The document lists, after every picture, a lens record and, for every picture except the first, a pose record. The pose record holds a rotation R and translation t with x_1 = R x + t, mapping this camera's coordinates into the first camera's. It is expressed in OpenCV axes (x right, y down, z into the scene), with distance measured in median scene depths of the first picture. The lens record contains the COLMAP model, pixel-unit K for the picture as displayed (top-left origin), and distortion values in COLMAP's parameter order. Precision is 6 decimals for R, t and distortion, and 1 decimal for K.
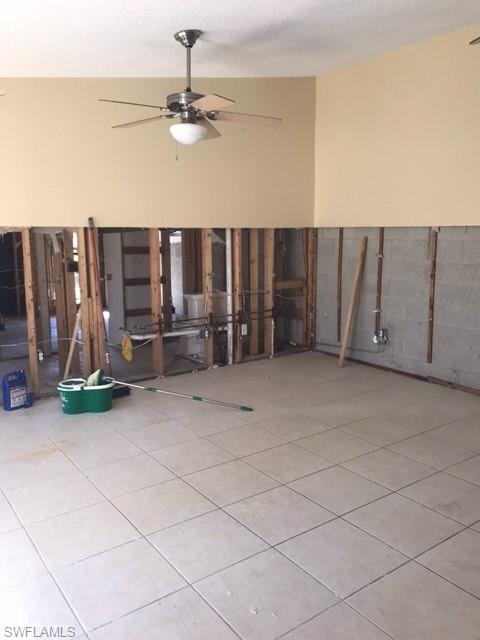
lens RADIAL K [[533.1, 0, 240.0], [0, 533.1, 320.0], [0, 0, 1]] dist [0.038064, -0.001944]
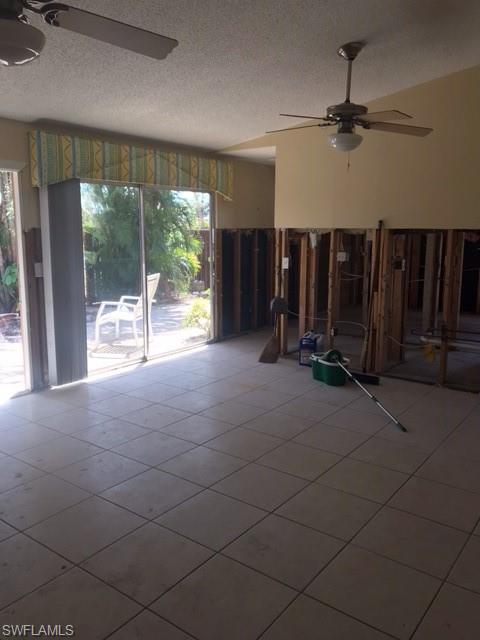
lens RADIAL K [[533.1, 0, 240.0], [0, 533.1, 320.0], [0, 0, 1]] dist [0.038064, -0.001944]
pose [[0.294313, 0.168677, -0.940706, 0.715724], [-0.166379, 0.978314, 0.123367, -0.077025], [0.941115, 0.120206, 0.315995, 0.399340]]
